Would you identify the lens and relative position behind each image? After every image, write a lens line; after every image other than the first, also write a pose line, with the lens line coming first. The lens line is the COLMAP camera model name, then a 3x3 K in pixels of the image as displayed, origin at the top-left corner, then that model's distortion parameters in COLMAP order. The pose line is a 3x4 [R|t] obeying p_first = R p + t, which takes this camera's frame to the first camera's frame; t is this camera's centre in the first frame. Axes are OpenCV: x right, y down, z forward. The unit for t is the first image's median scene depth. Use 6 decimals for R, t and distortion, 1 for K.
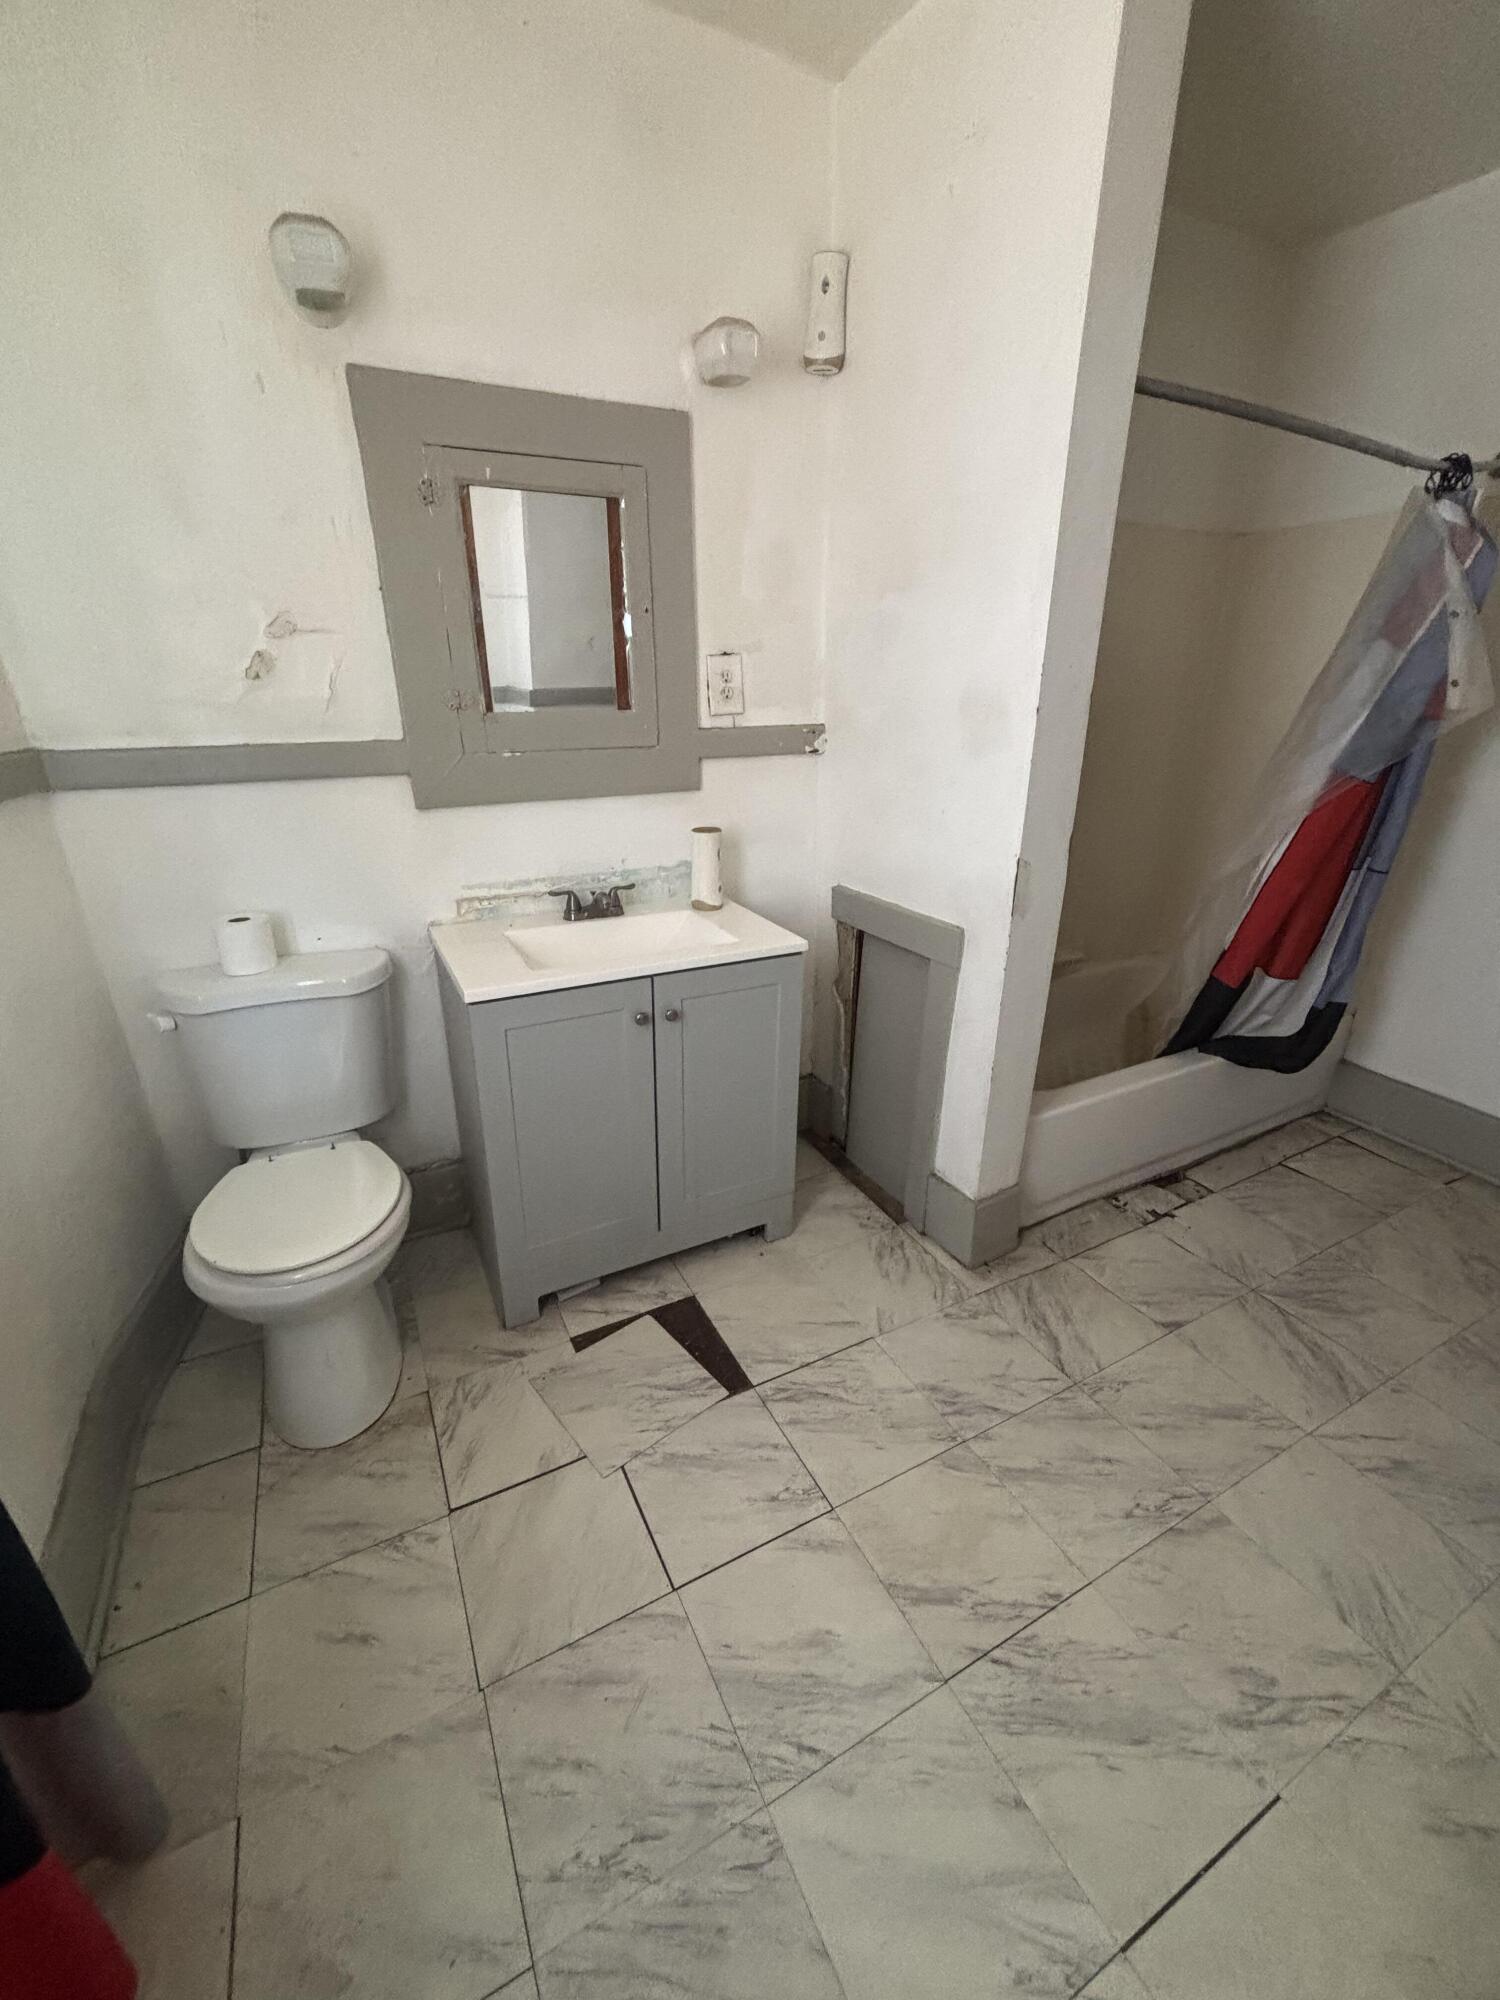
lens RADIAL K [[820.8, 0, 753.1], [0, 820.8, 996.9], [0, 0, 1]] dist [0.000567, 0.001269]
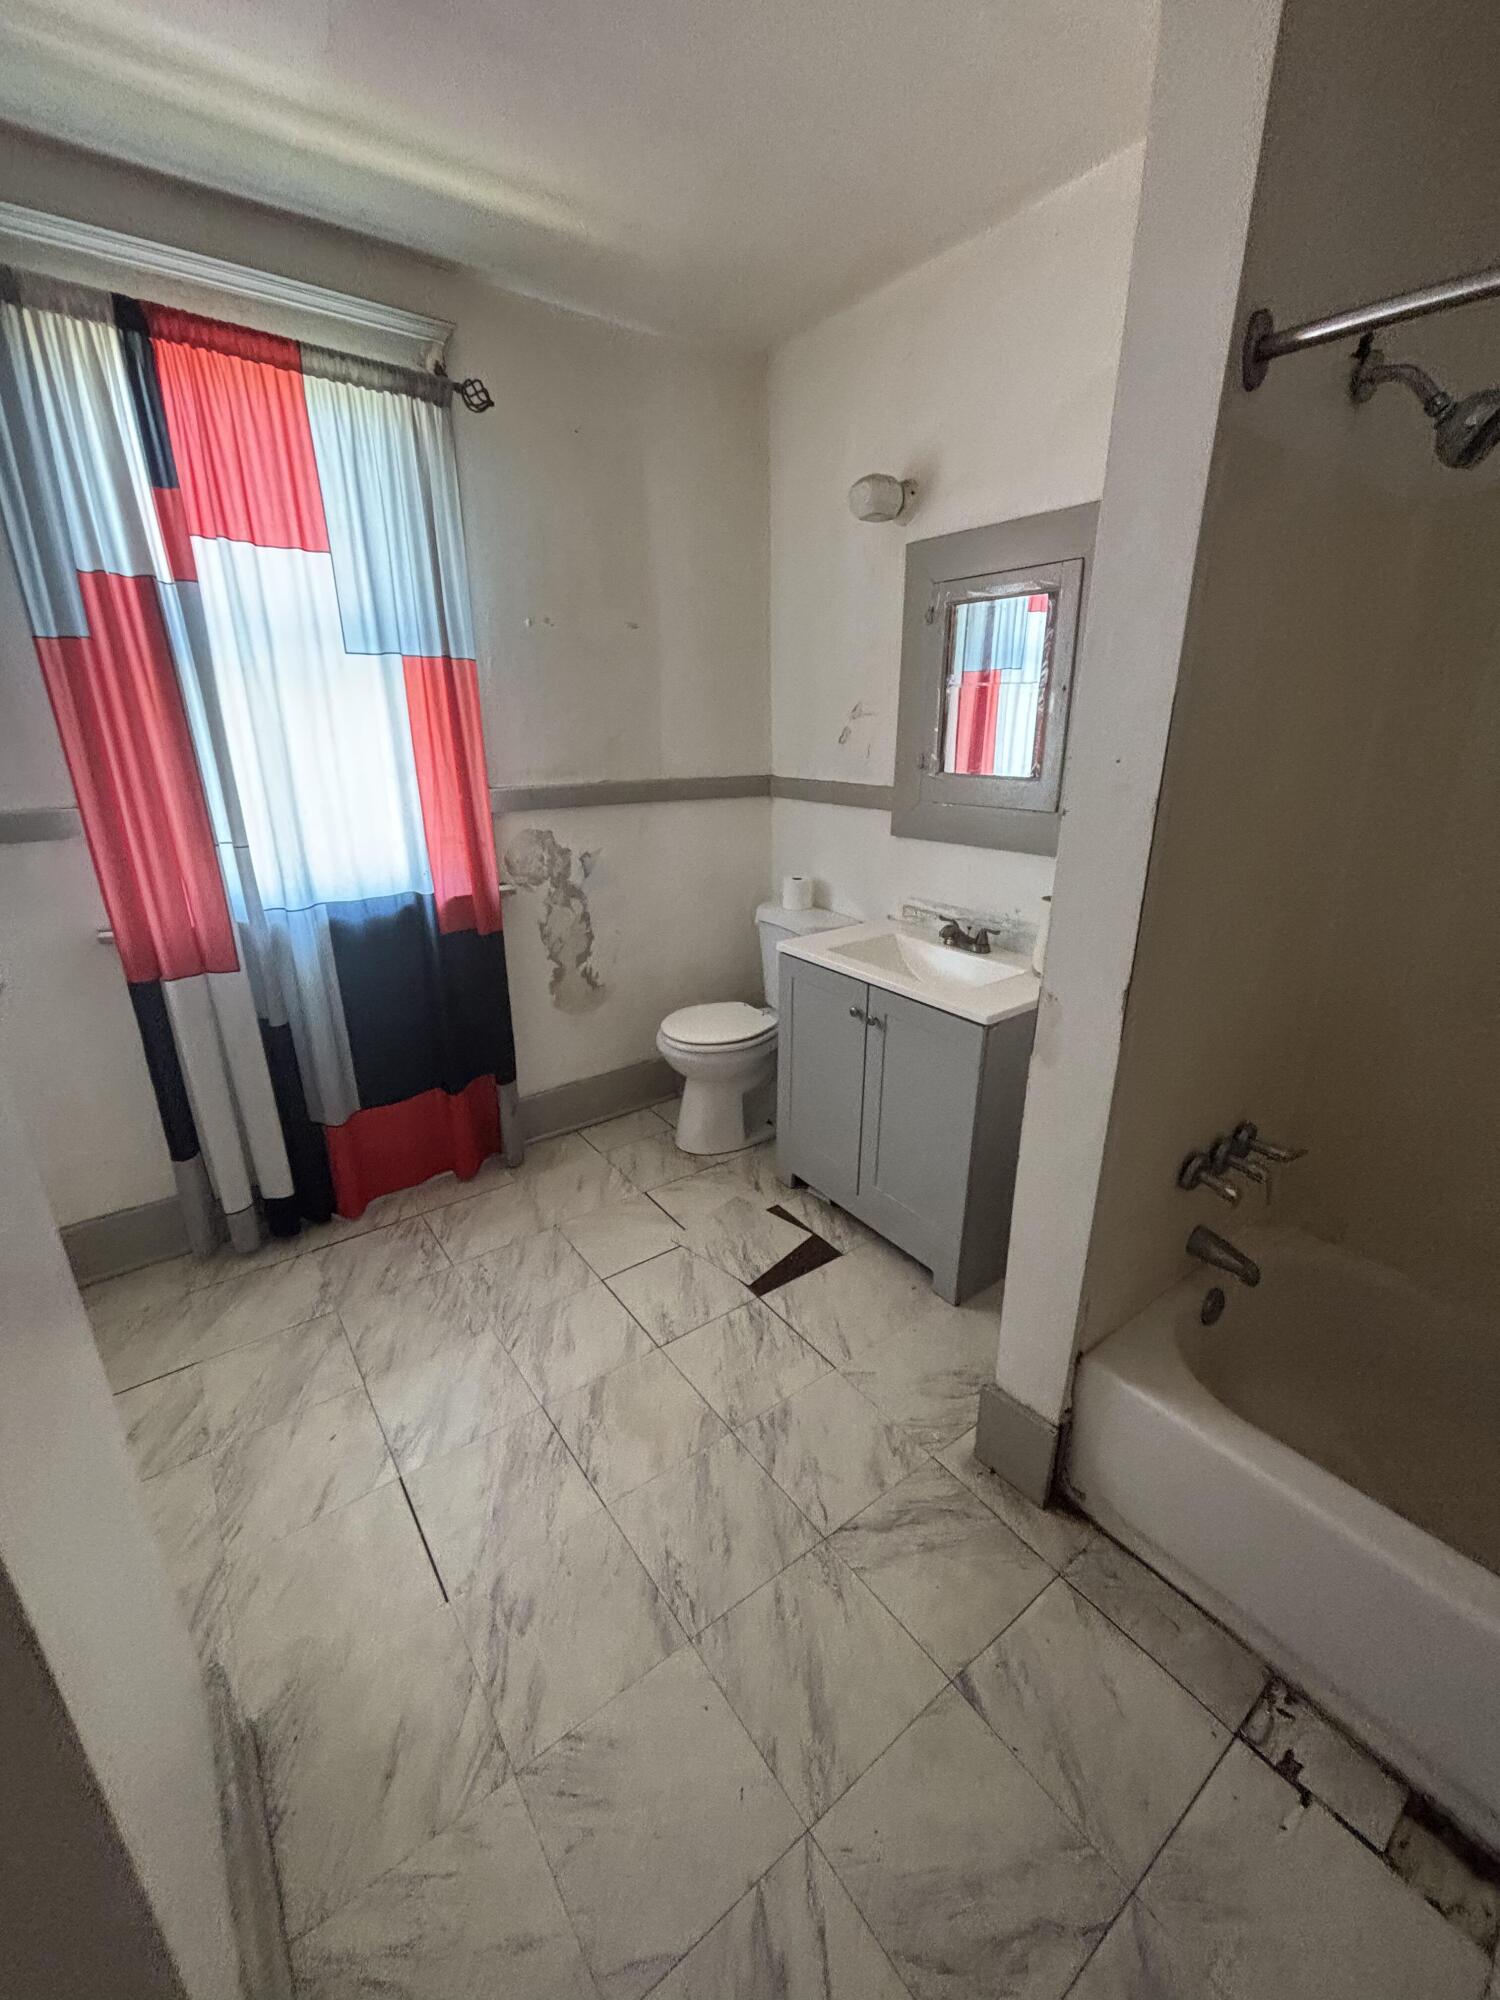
lens RADIAL K [[820.8, 0, 753.1], [0, 820.8, 996.9], [0, 0, 1]] dist [0.000567, 0.001269]
pose [[0.152353, 0.324729, -0.933456, 0.958595], [-0.350012, 0.900997, 0.256311, -0.251203], [0.924273, 0.287671, 0.250929, 0.492360]]
